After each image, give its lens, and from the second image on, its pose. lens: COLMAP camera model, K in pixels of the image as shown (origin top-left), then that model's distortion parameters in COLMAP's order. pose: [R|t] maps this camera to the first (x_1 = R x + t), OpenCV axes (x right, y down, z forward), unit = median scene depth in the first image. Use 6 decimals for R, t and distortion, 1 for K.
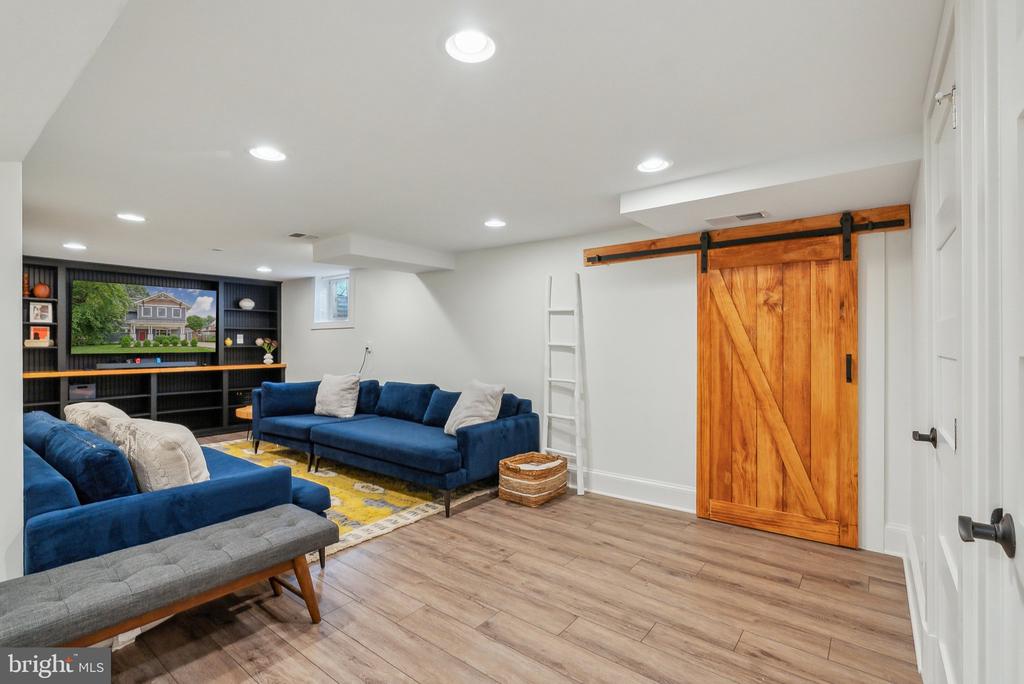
lens RADIAL K [[476.6, 0, 501.2], [0, 476.6, 338.5], [0, 0, 1]] dist [-0.002623, 0.002411]
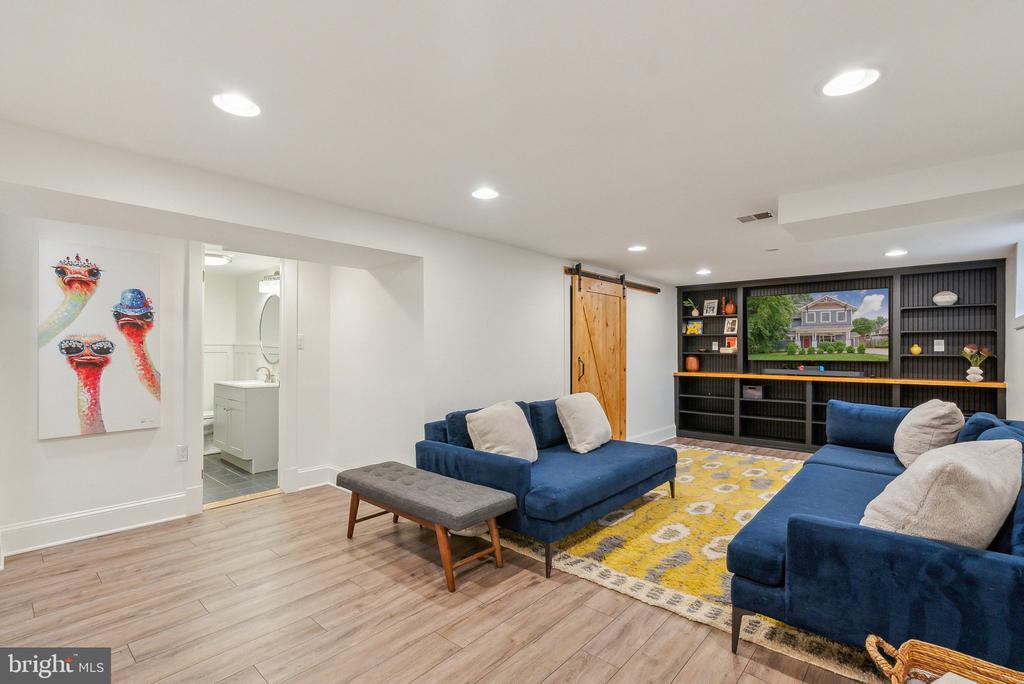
lens RADIAL K [[476.6, 0, 512.4], [0, 476.6, 350.3], [0, 0, 1]] dist [-0.002623, 0.002411]
pose [[-0.063173, -0.001183, -0.998002, 0.272378], [0.008314, 0.999964, -0.001712, 0.006243], [0.997968, -0.008406, -0.063160, 0.443128]]
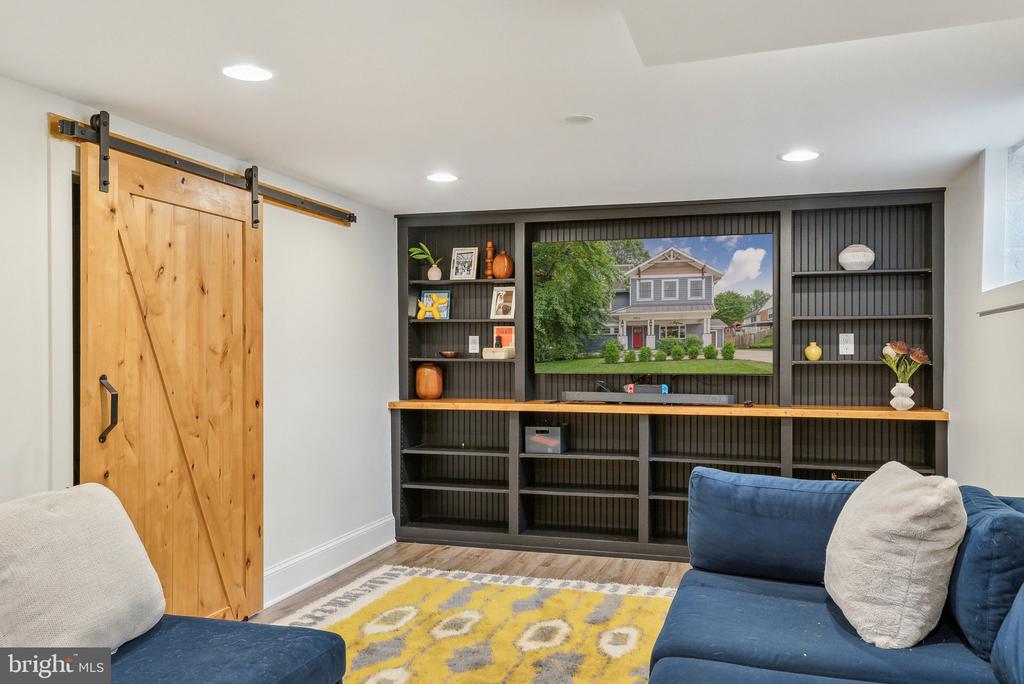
lens RADIAL K [[852.1, 0, 530.6], [0, 852.1, 360.9], [0, 0, 1]] dist [0.113197, -0.006550]
pose [[0.371011, 0.008429, -0.928590, 0.046243], [0.010679, 0.999854, 0.013343, 0.004107], [0.928567, -0.014867, 0.370867, 0.548465]]
